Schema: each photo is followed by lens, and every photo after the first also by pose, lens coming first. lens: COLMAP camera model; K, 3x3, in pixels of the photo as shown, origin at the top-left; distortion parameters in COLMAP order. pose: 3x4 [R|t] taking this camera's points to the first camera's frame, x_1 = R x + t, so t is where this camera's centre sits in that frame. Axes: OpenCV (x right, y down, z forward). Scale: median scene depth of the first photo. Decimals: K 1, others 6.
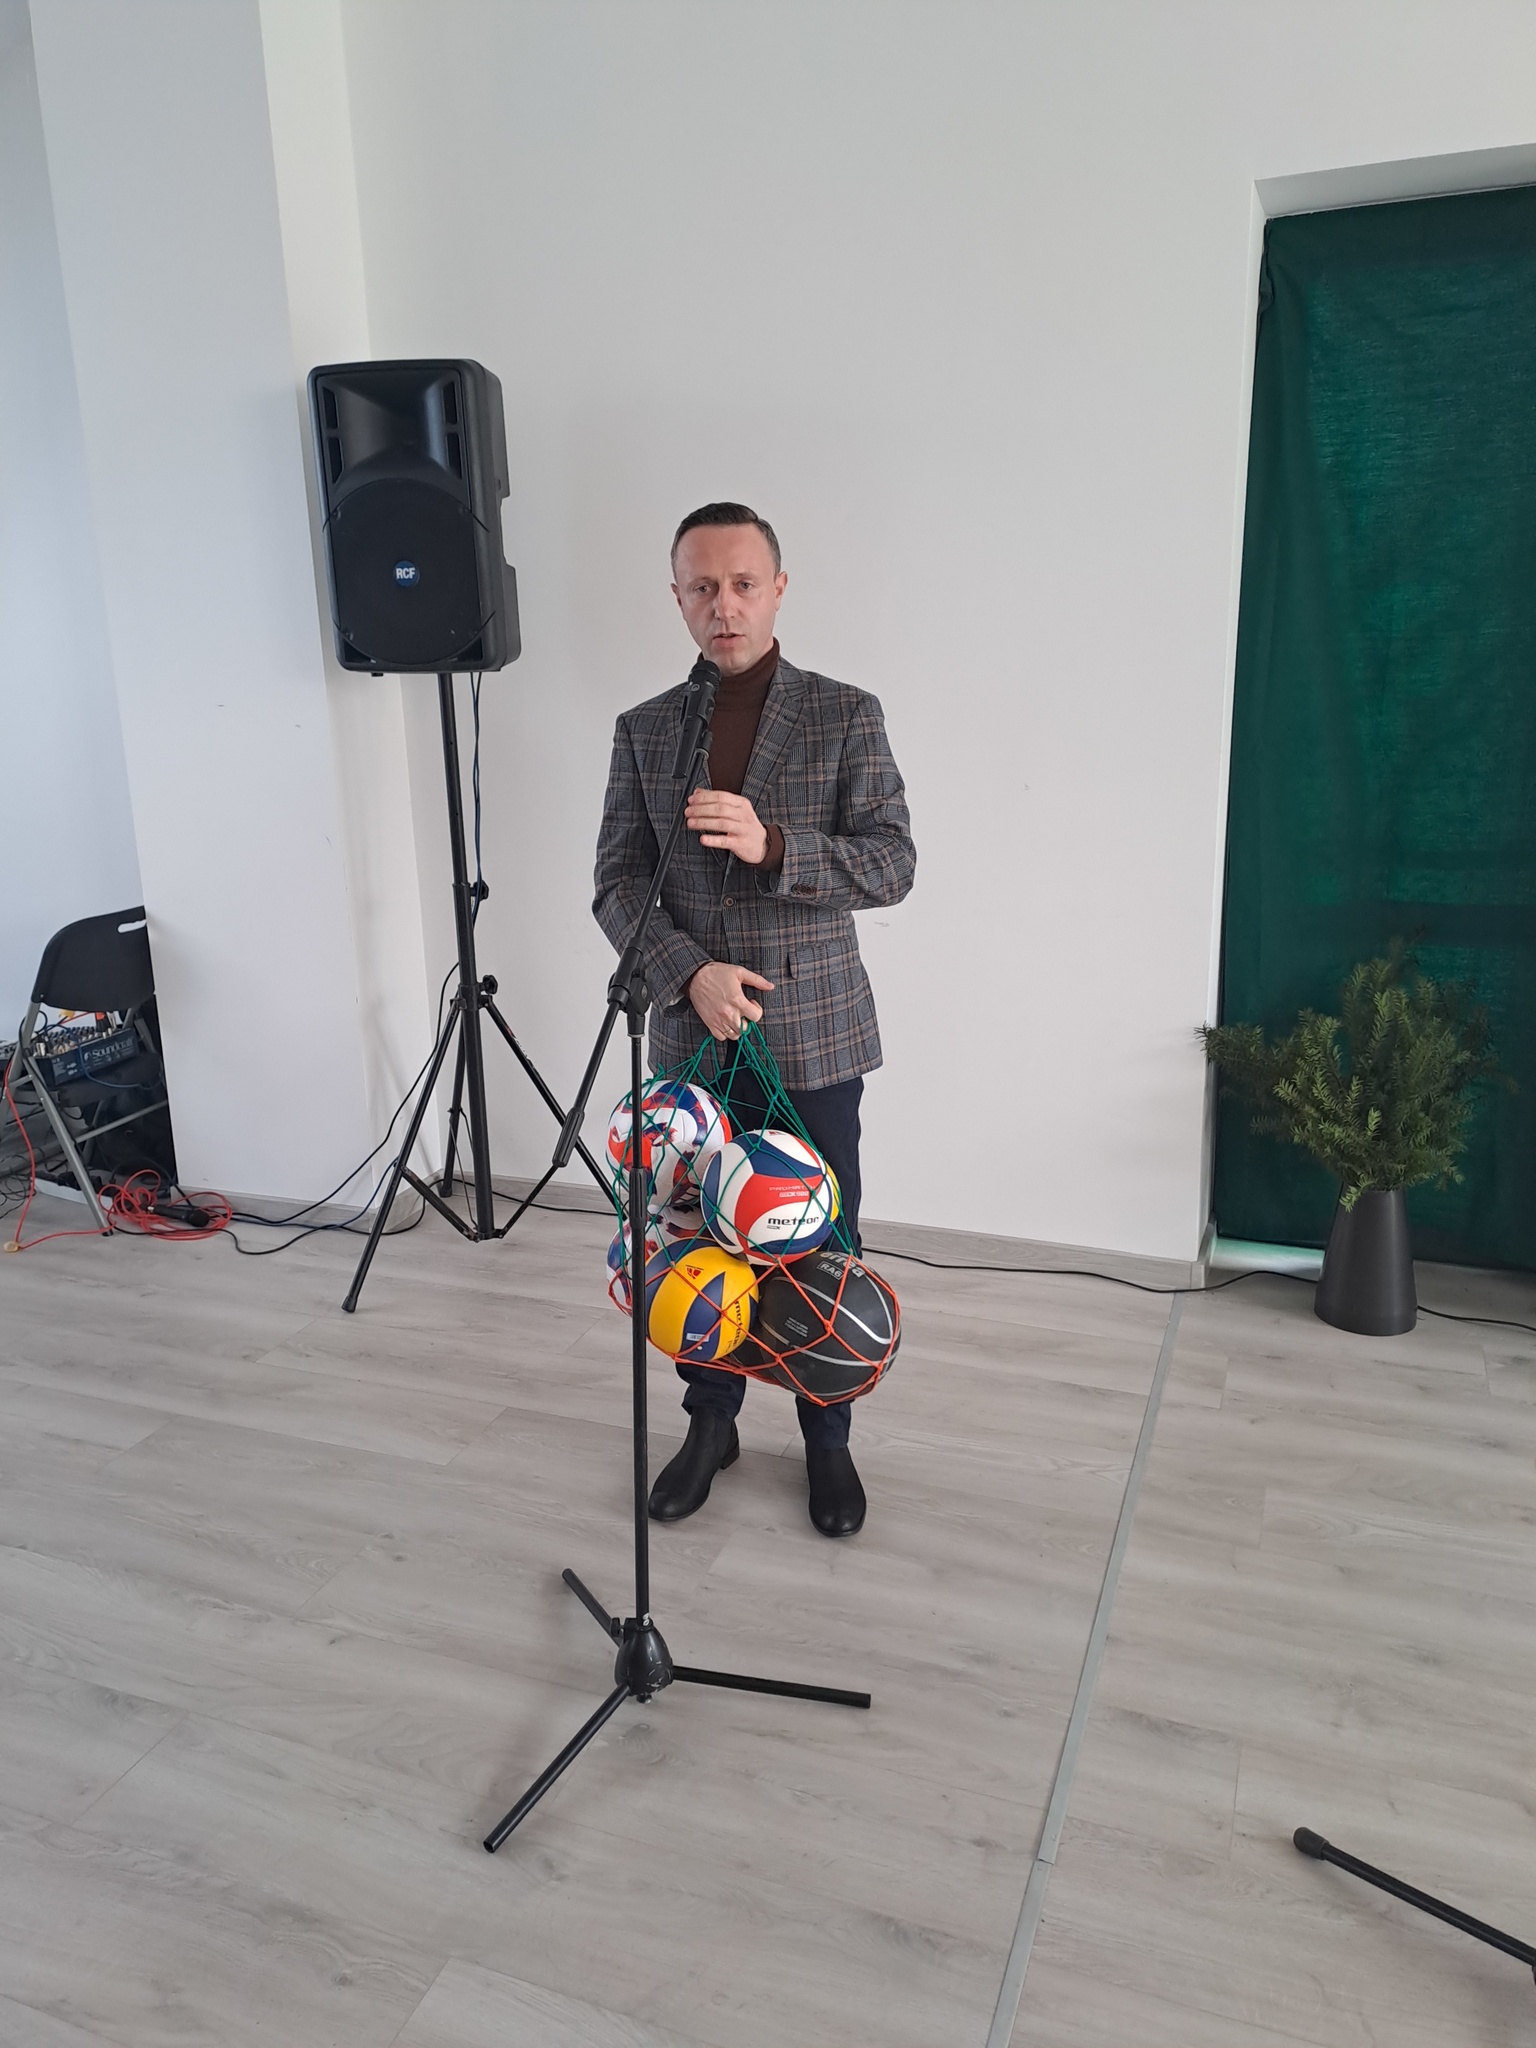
lens RADIAL K [[1521.2, 0, 725.1], [0, 1521.2, 996.8], [0, 0, 1]] dist [0.071071, -0.051557]
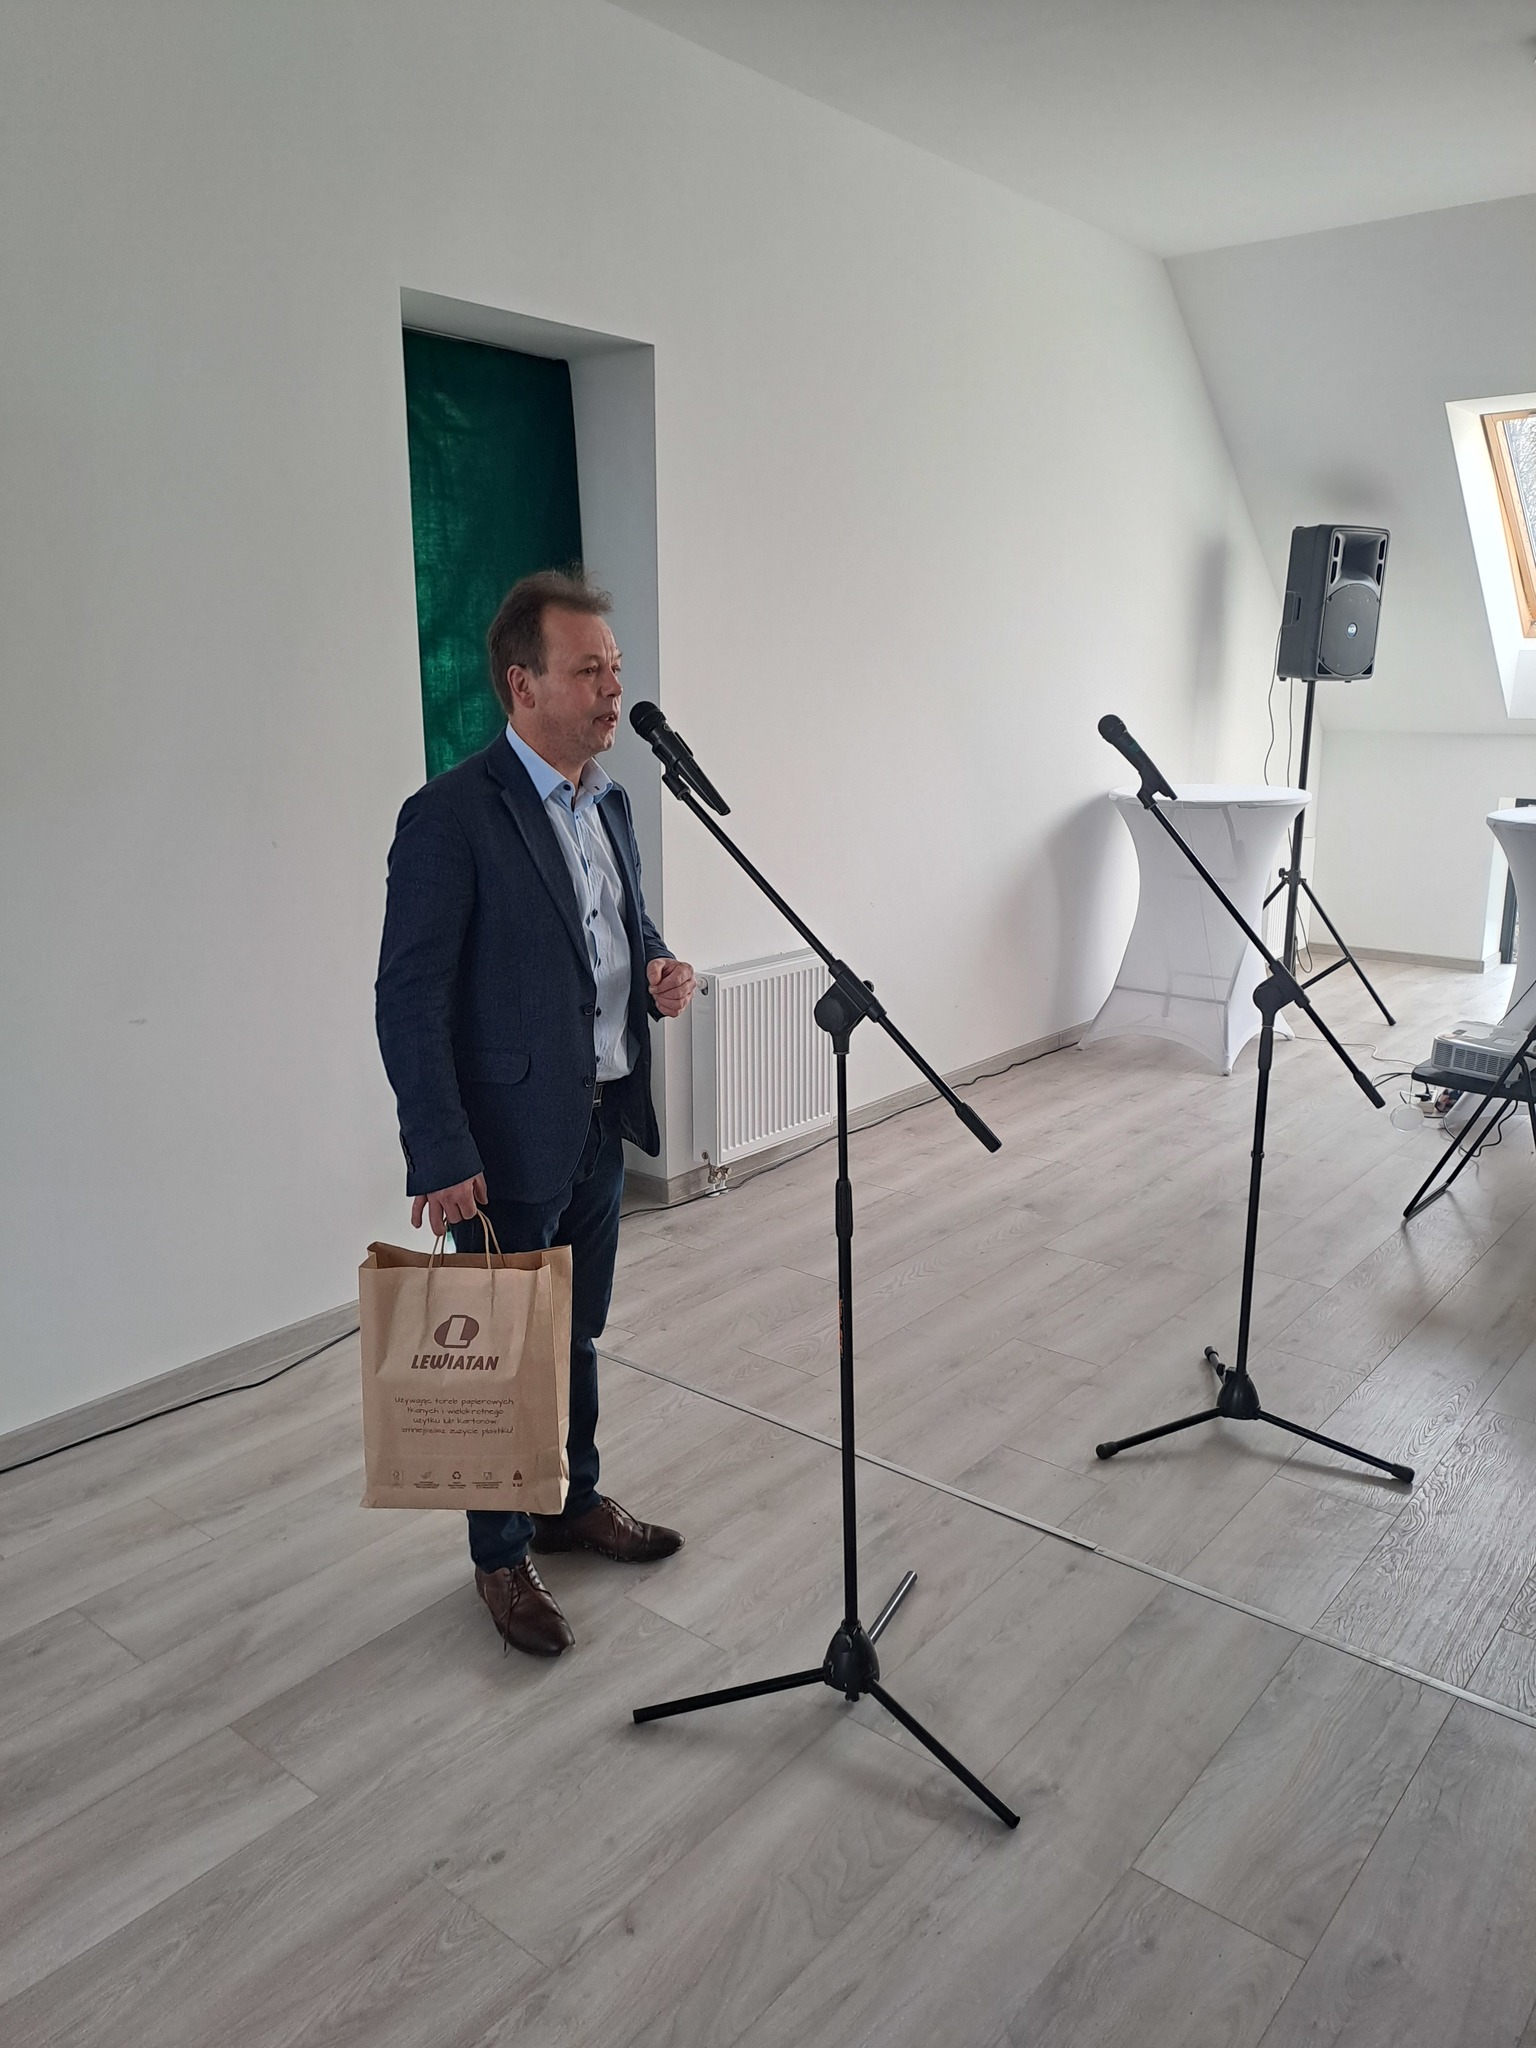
lens RADIAL K [[1521.2, 0, 781.0], [0, 1521.2, 1010.3], [0, 0, 1]] dist [0.071071, -0.051557]
pose [[0.284201, -0.177001, 0.942285, -0.660049], [0.208024, 0.970783, 0.119612, -0.087831], [-0.935925, 0.162024, 0.312718, 0.442898]]
